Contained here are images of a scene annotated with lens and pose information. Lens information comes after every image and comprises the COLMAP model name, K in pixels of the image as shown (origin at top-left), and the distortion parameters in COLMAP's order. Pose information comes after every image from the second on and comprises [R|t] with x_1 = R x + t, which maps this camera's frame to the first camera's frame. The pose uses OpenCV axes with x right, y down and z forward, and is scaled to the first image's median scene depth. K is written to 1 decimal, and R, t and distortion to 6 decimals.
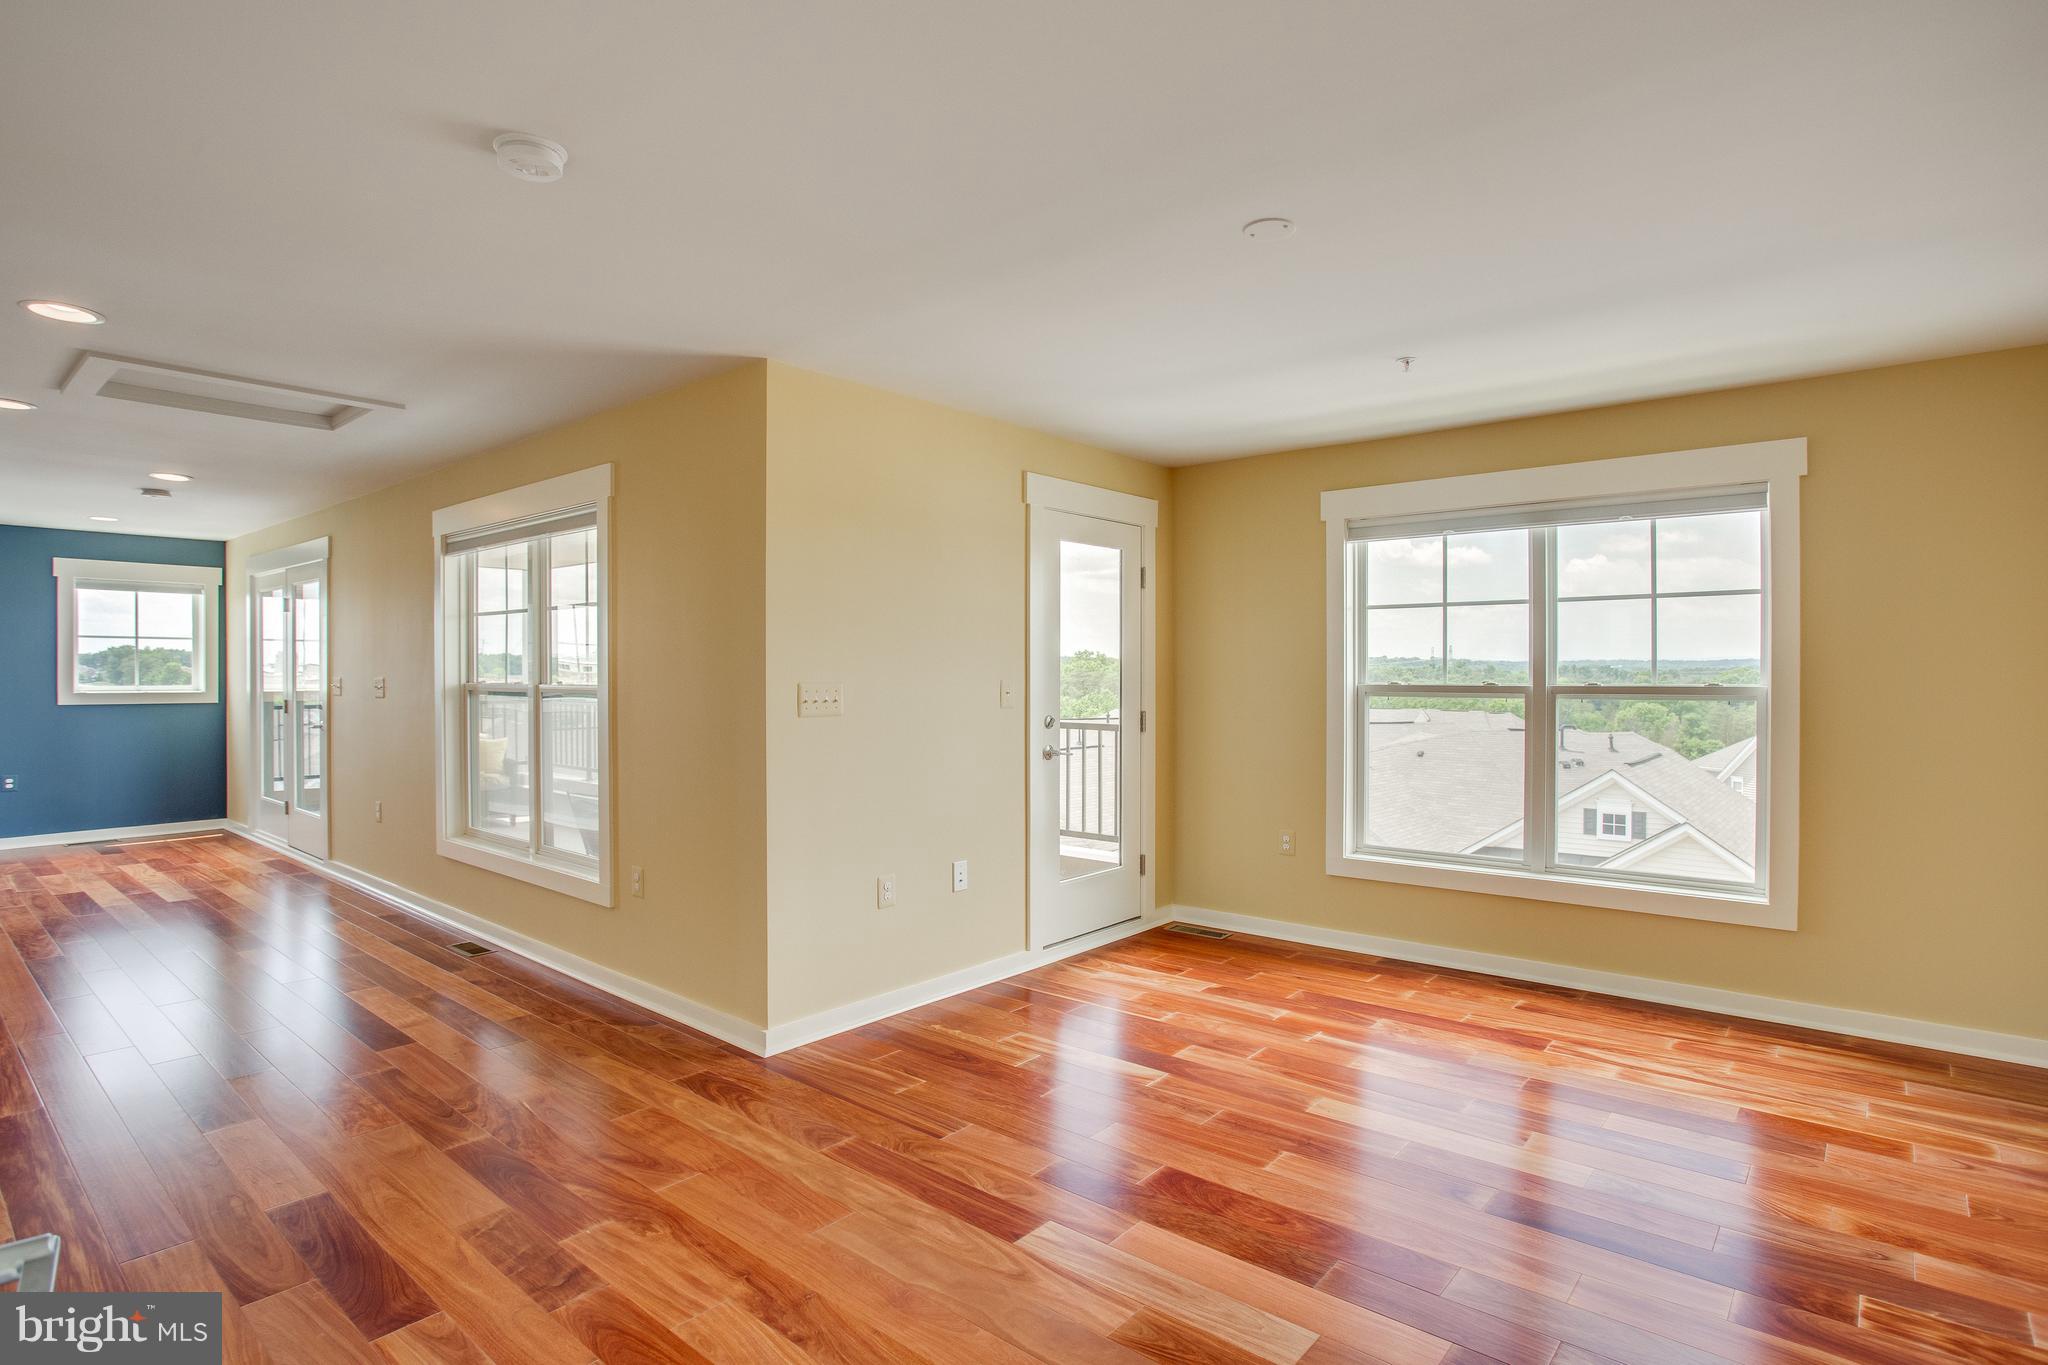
lens RADIAL K [[1032.8, 0, 1024.0], [0, 1032.8, 682.5], [0, 0, 1]] dist [-0.071851, 0.030333]
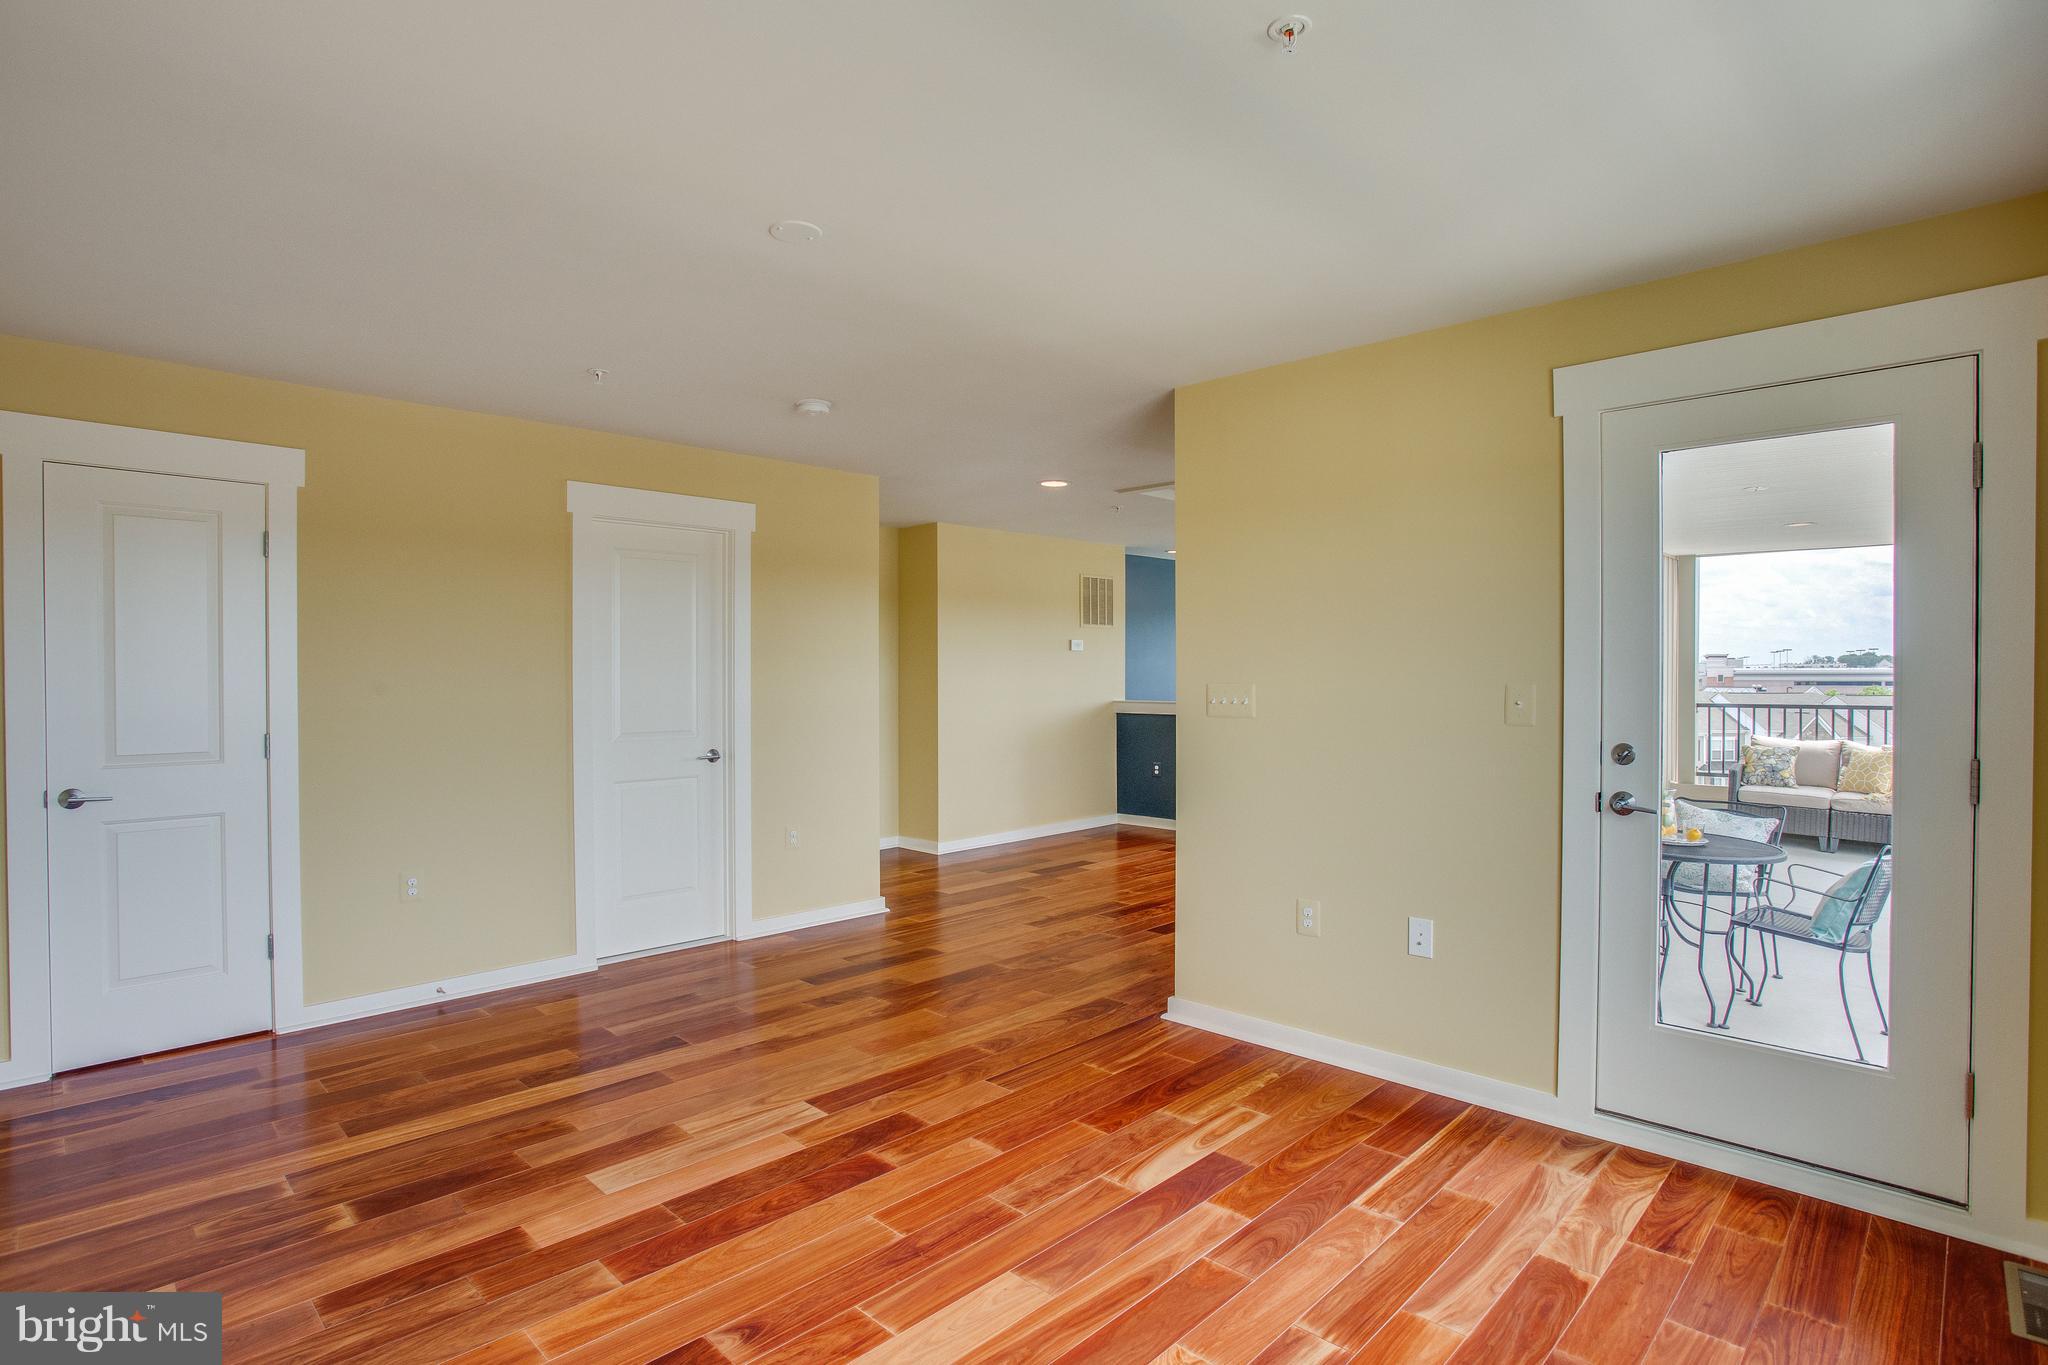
lens RADIAL K [[1032.8, 0, 1024.0], [0, 1032.8, 682.5], [0, 0, 1]] dist [-0.071851, 0.030333]
pose [[-0.065422, 0.008453, -0.997822, 0.788426], [-0.008615, 0.999922, 0.009036, -0.008377], [0.997820, 0.009187, -0.065344, 0.828185]]
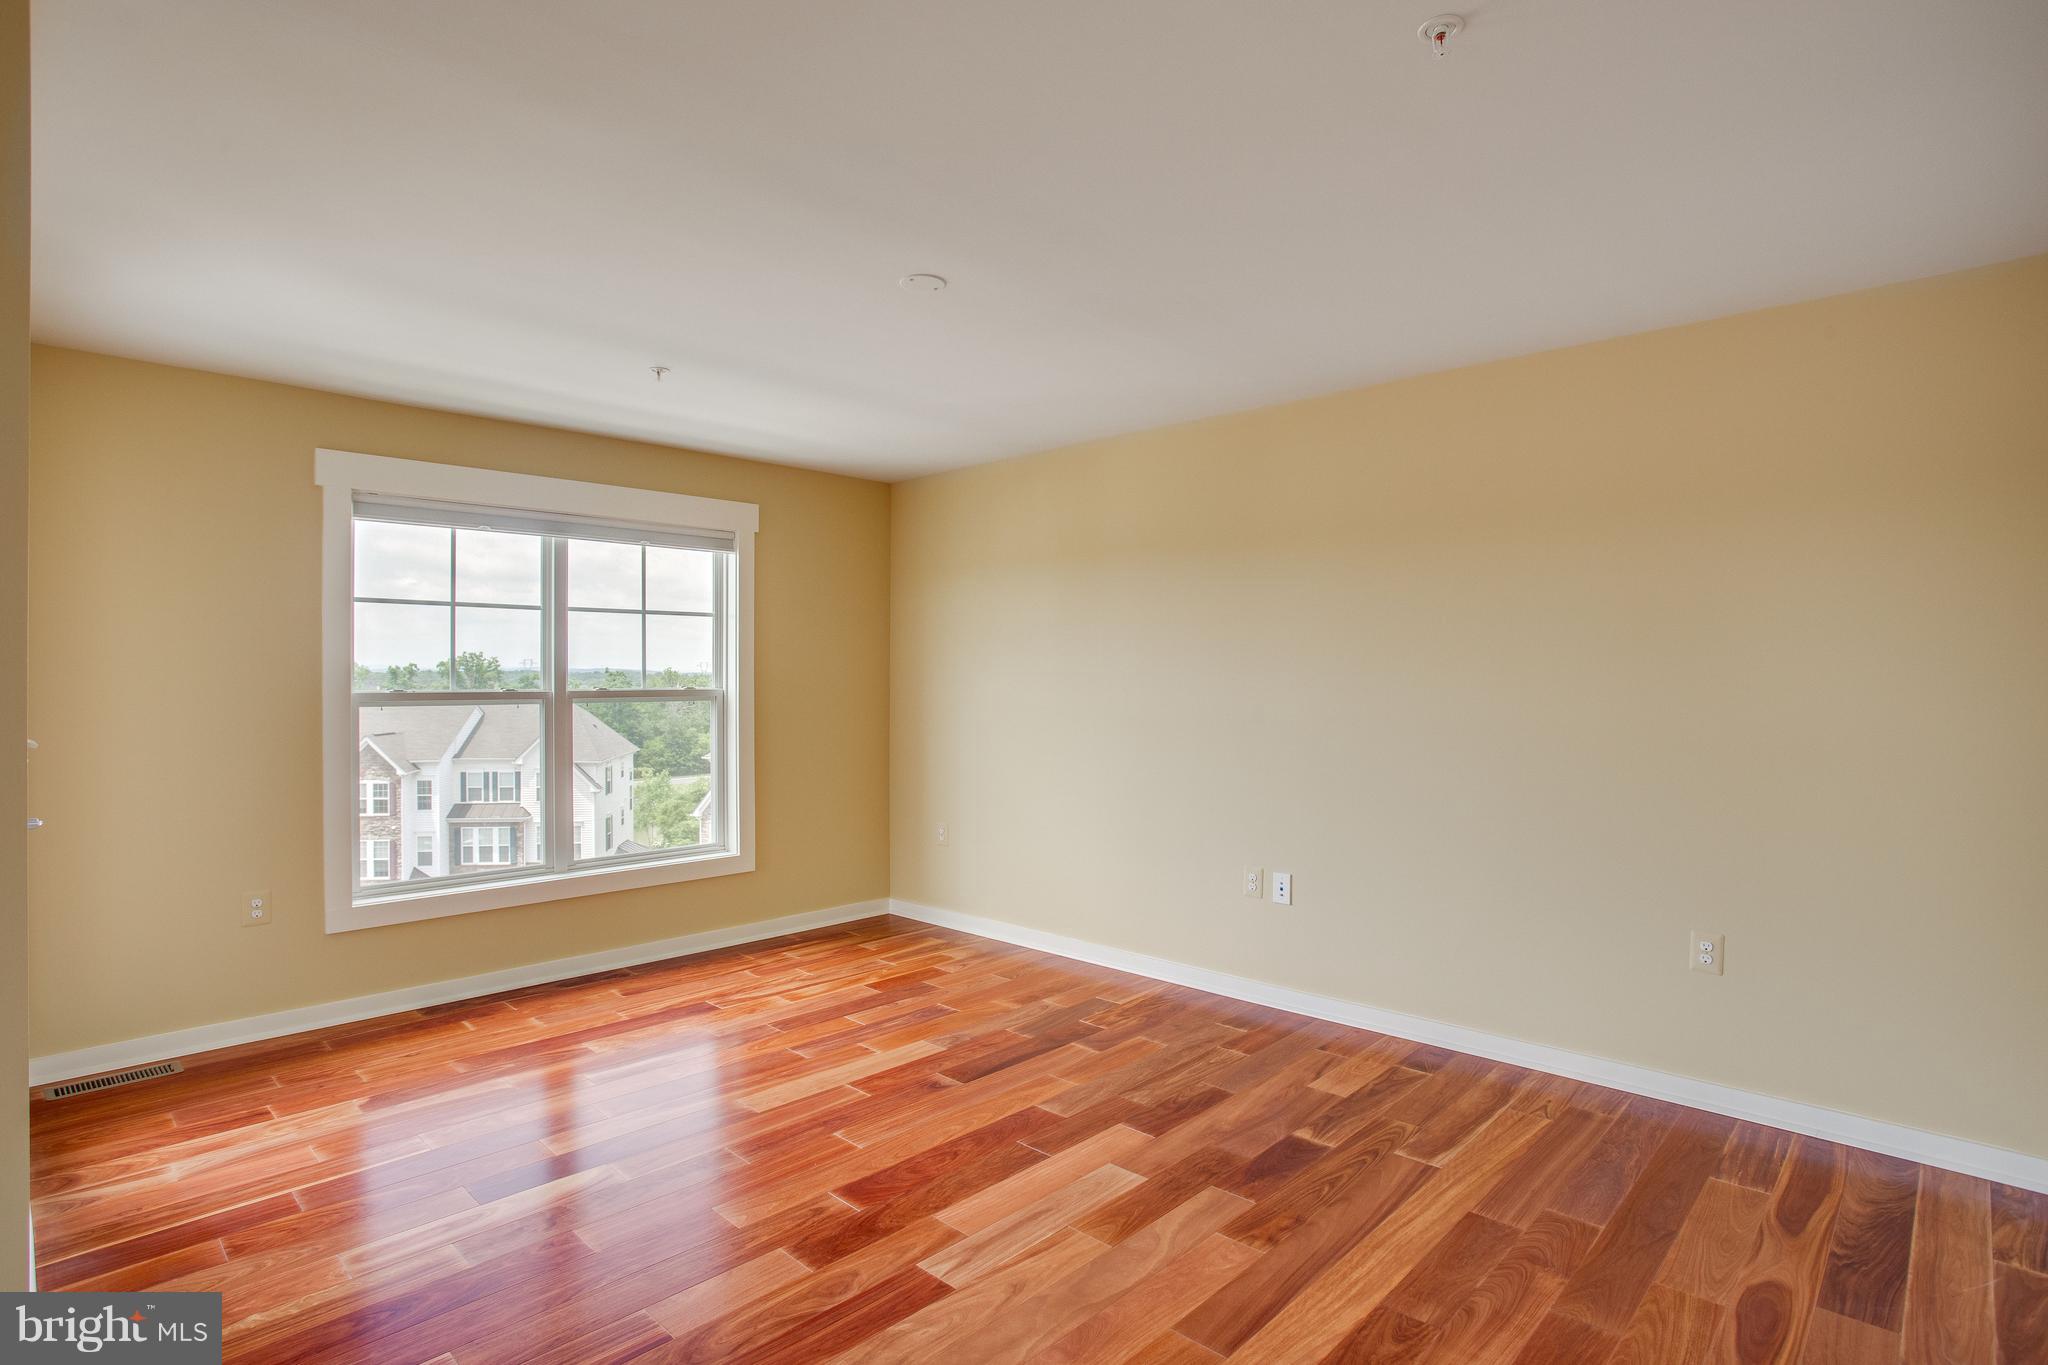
lens RADIAL K [[1032.8, 0, 1024.0], [0, 1032.8, 682.5], [0, 0, 1]] dist [-0.071851, 0.030333]
pose [[0.059953, -0.000999, 0.998201, -0.560472], [0.009699, 0.999953, 0.000418, -0.001790], [-0.998154, 0.009657, 0.059960, 0.528939]]
